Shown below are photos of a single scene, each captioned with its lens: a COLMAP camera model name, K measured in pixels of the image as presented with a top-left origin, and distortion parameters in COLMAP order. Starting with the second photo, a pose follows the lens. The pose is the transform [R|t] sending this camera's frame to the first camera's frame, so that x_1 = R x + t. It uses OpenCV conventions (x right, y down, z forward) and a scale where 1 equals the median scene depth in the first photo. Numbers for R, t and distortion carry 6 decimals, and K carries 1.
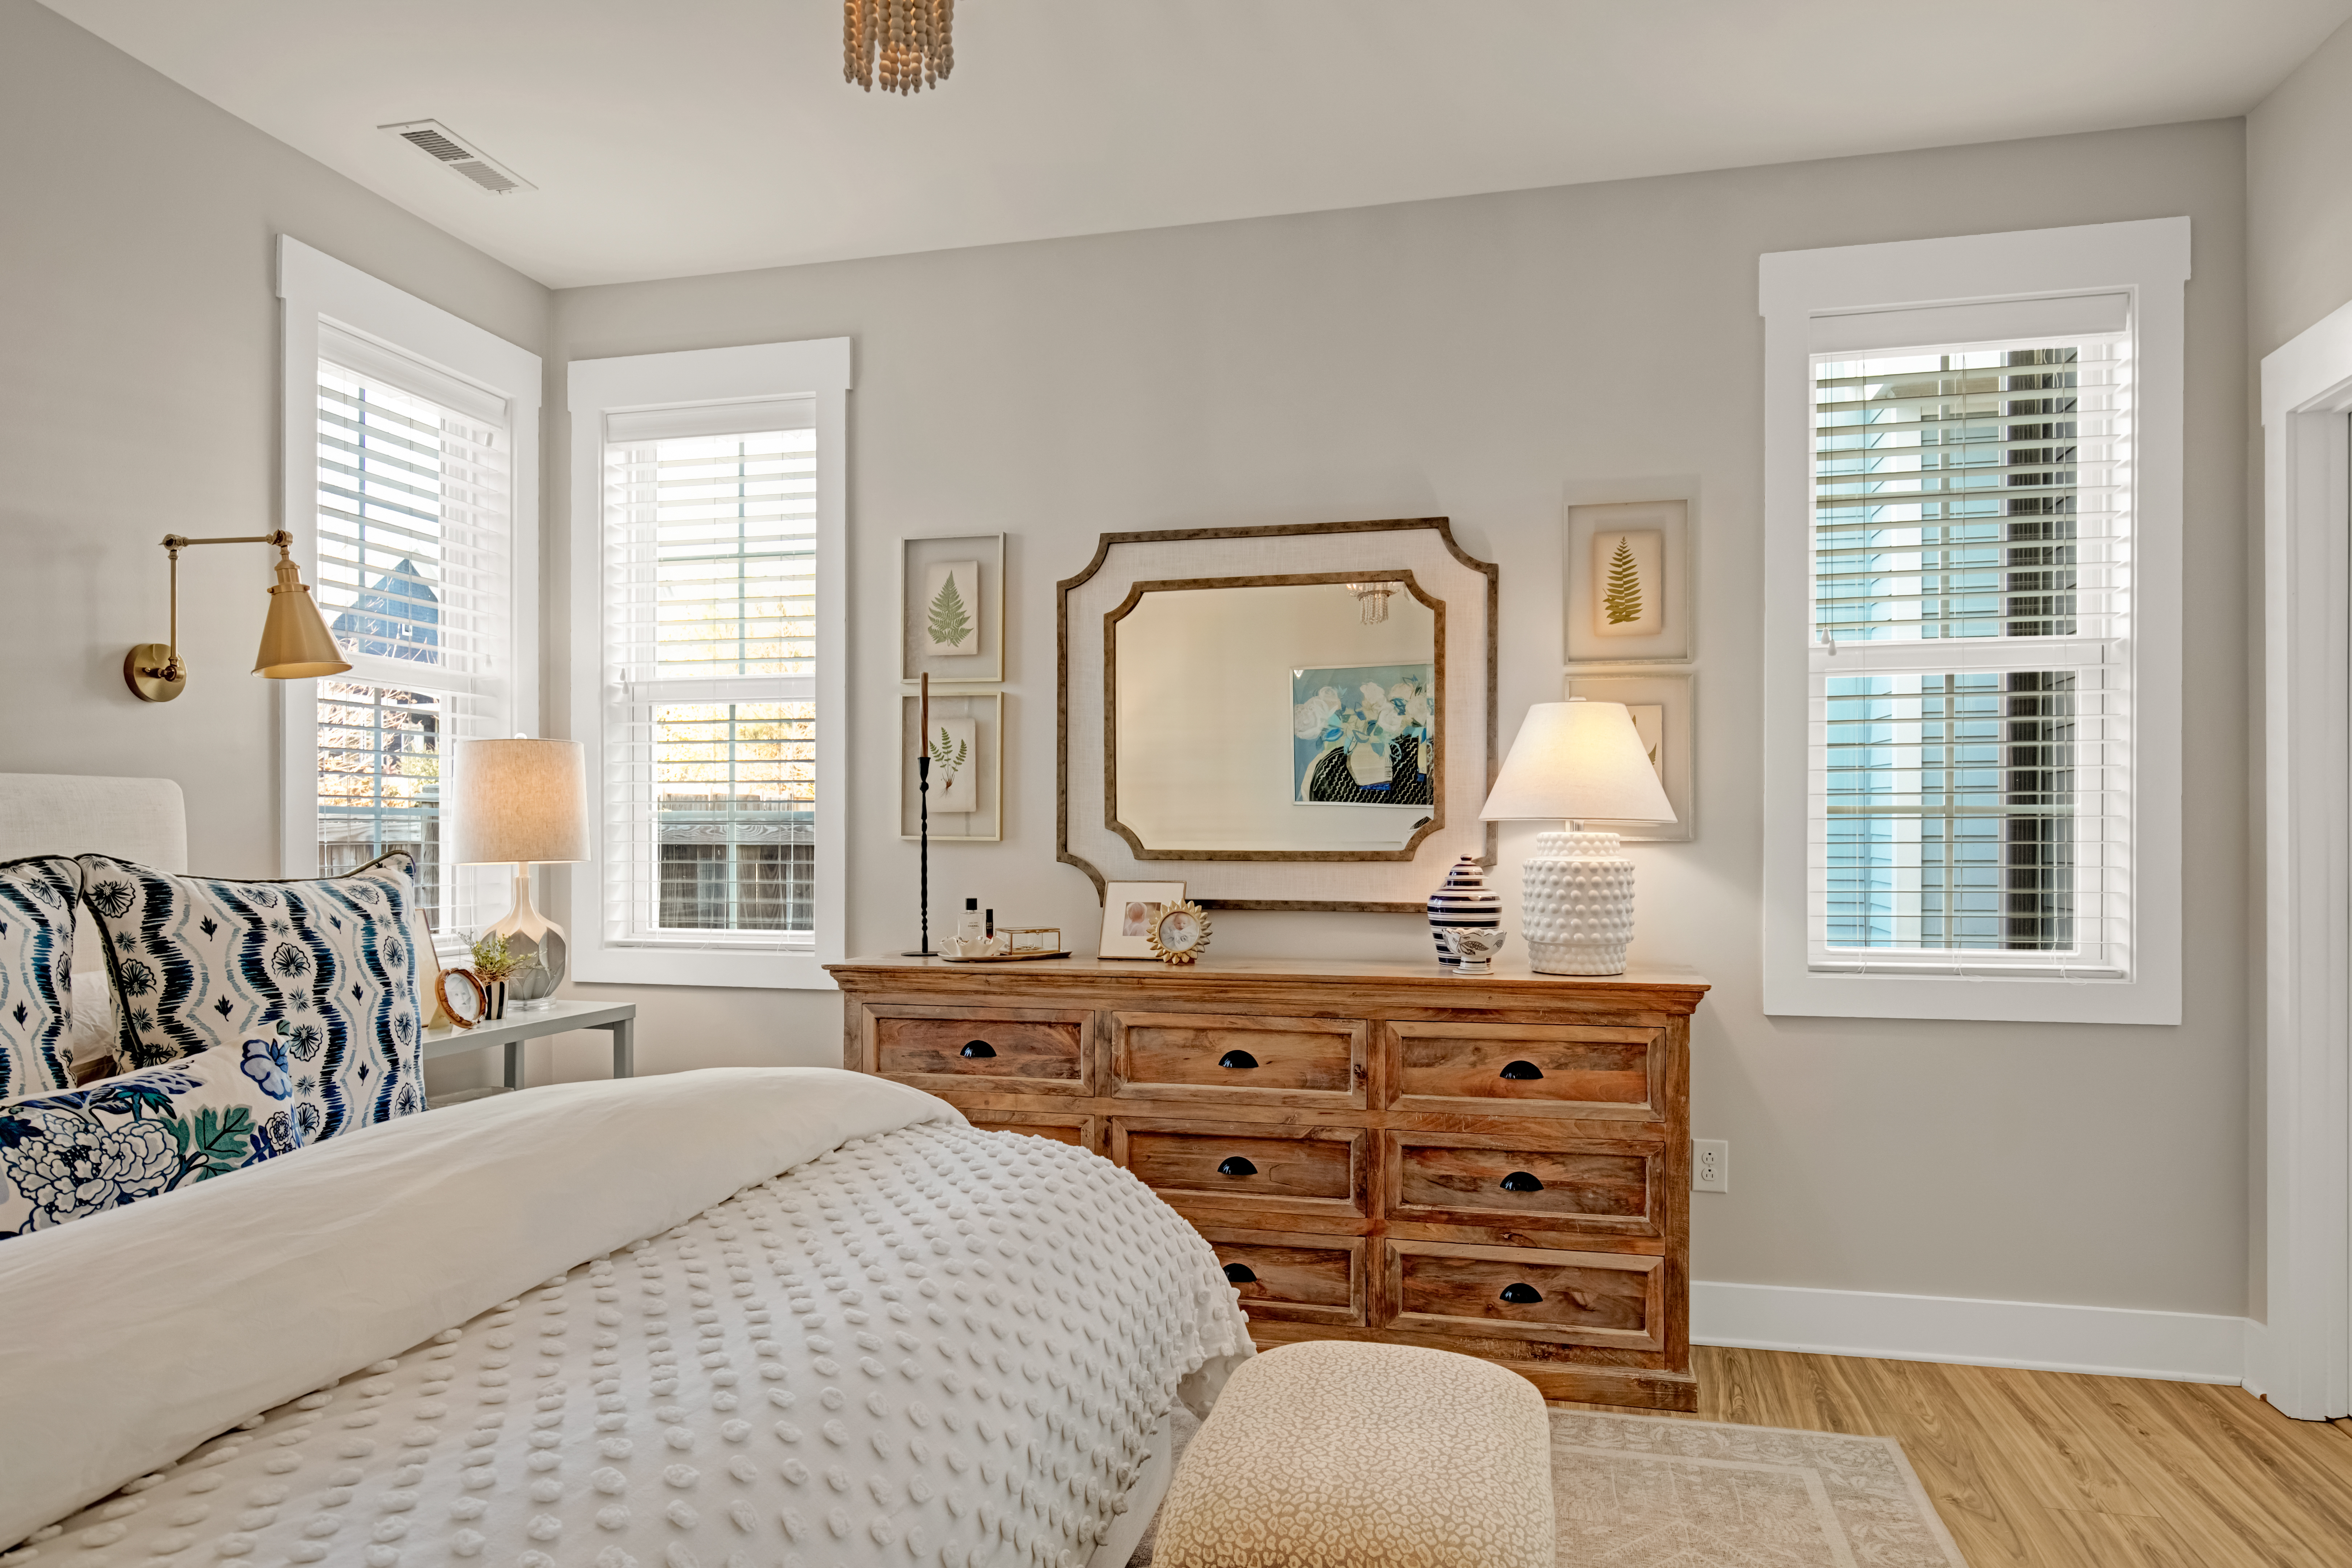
lens RADIAL K [[1454.3, 0, 1195.9], [0, 1454.3, 835.2], [0, 0, 1]] dist [-0.013052, -0.001049]
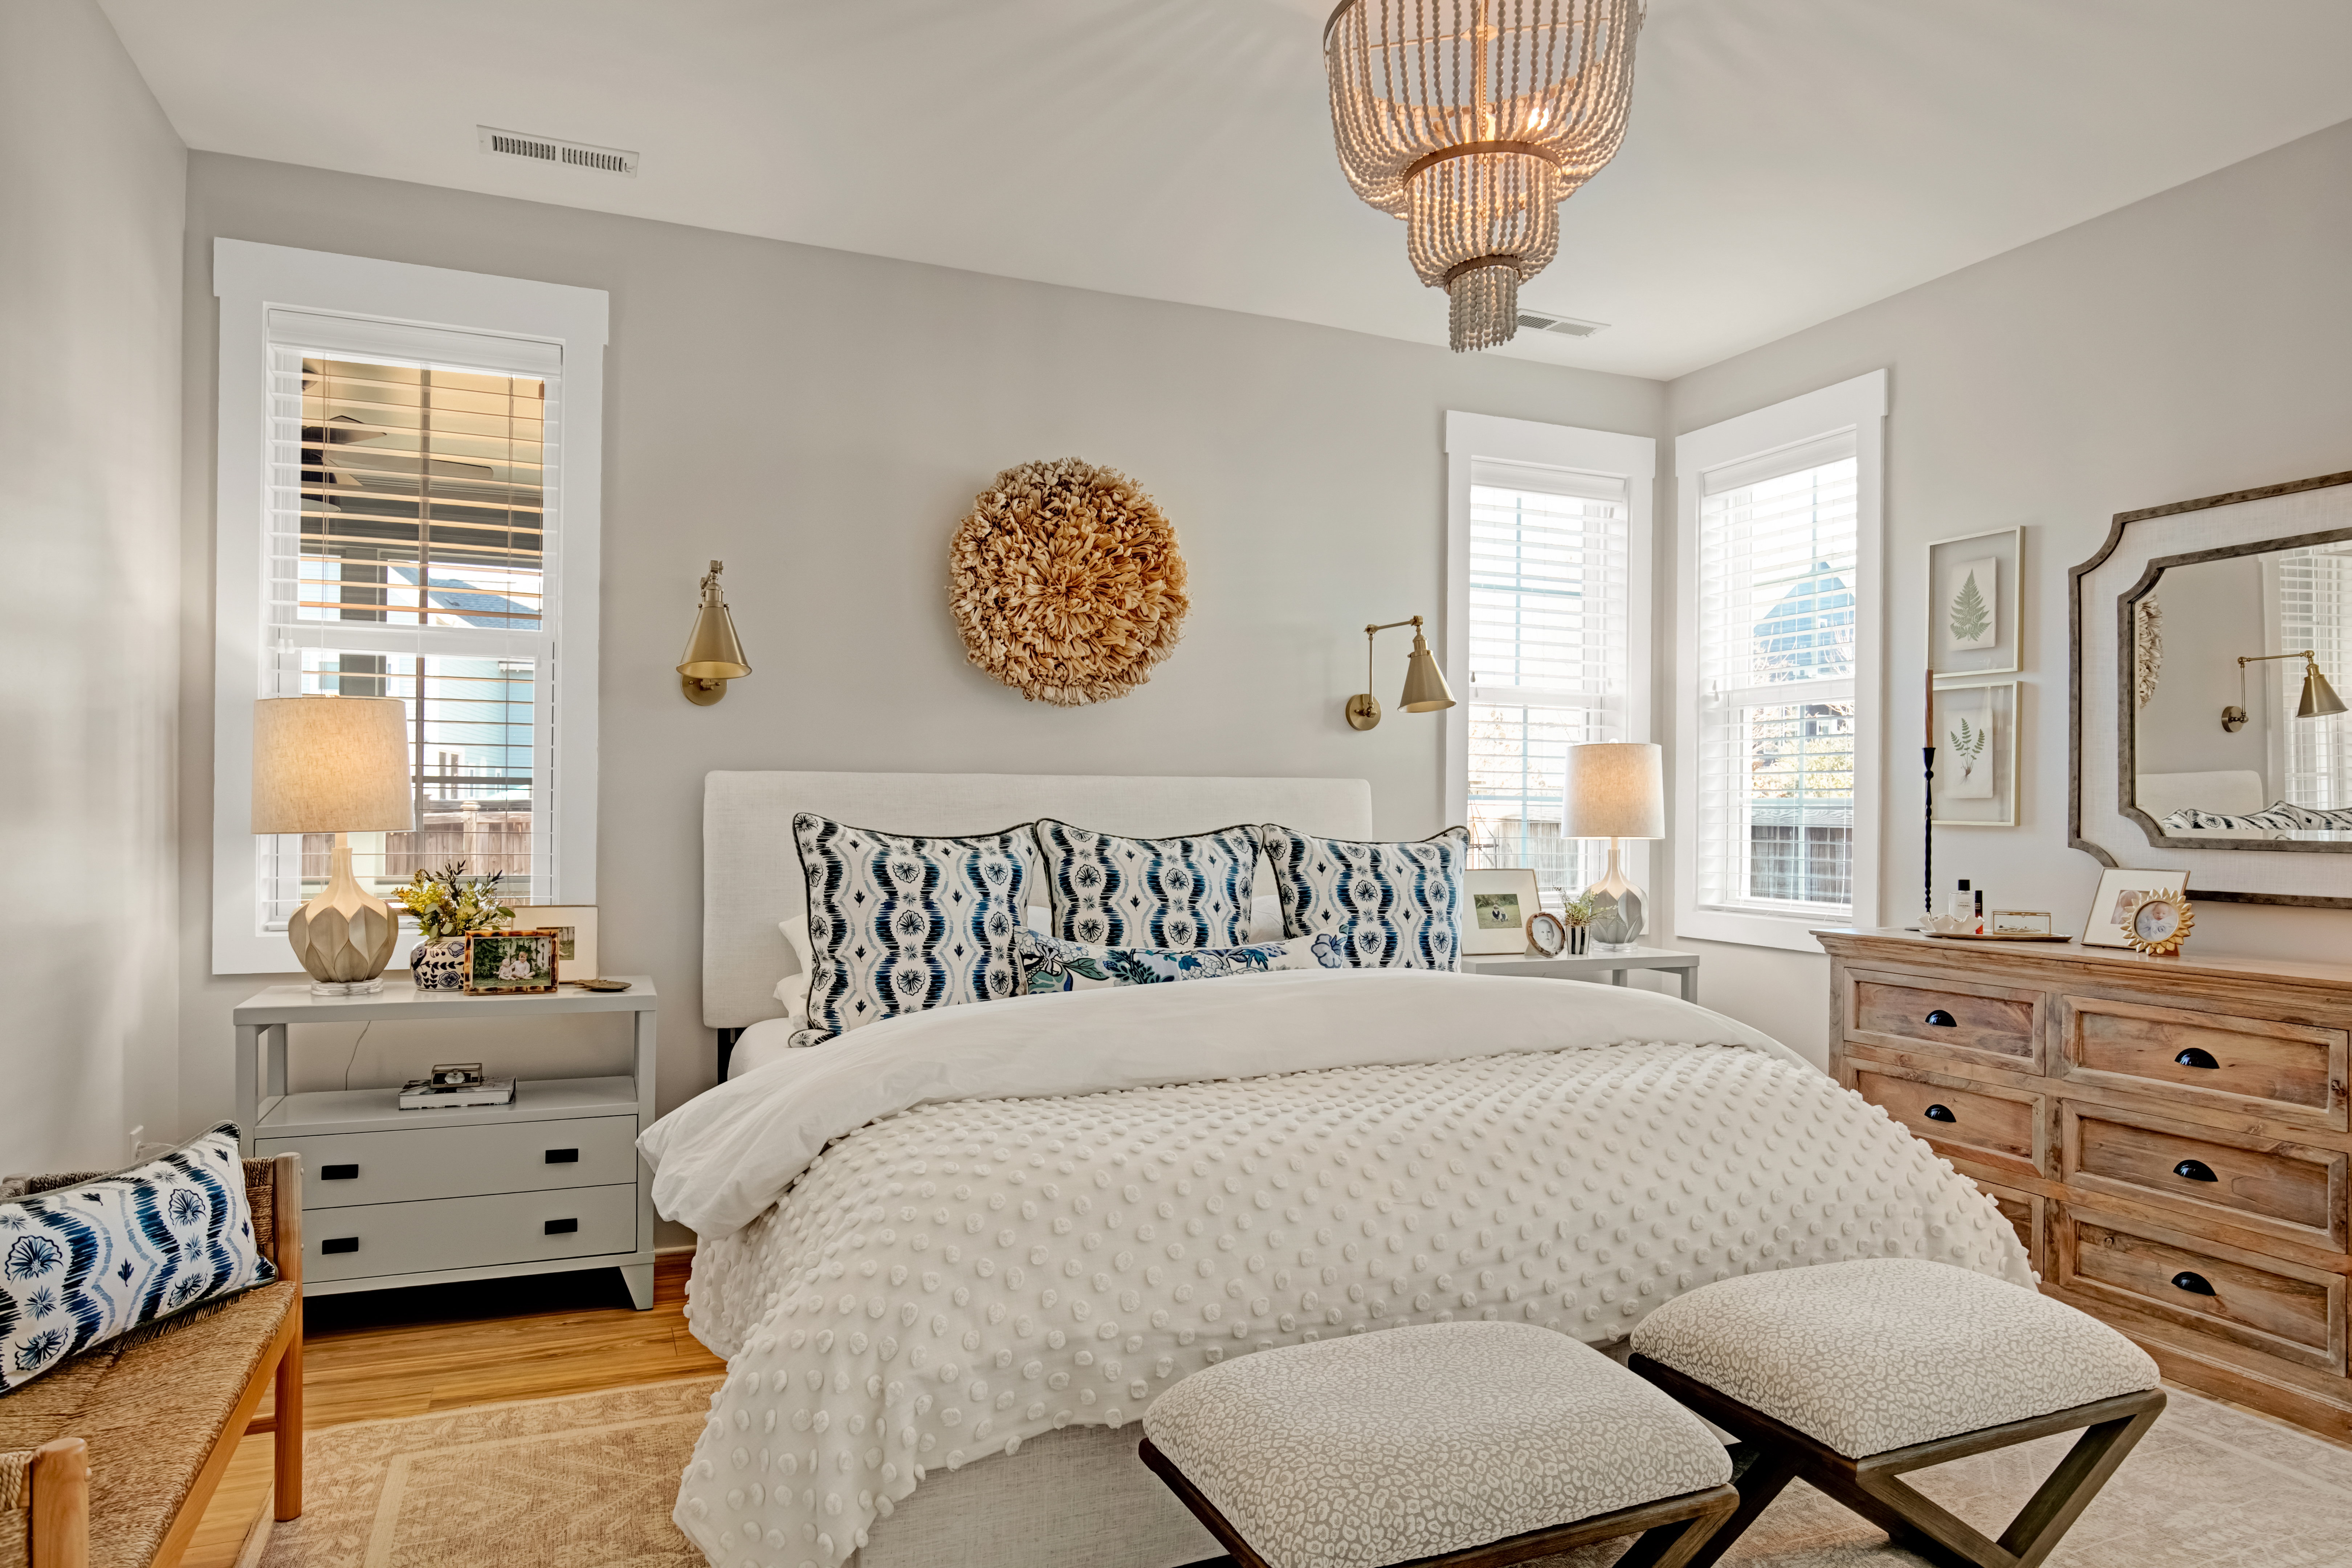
lens RADIAL K [[1454.3, 0, 1181.9], [0, 1454.3, 794.4], [0, 0, 1]] dist [-0.013052, -0.001049]
pose [[0.595081, -0.004567, -0.803653, 0.380078], [-0.010047, 0.999863, -0.013122, 0.000965], [0.803603, 0.015882, 0.594953, -0.094238]]
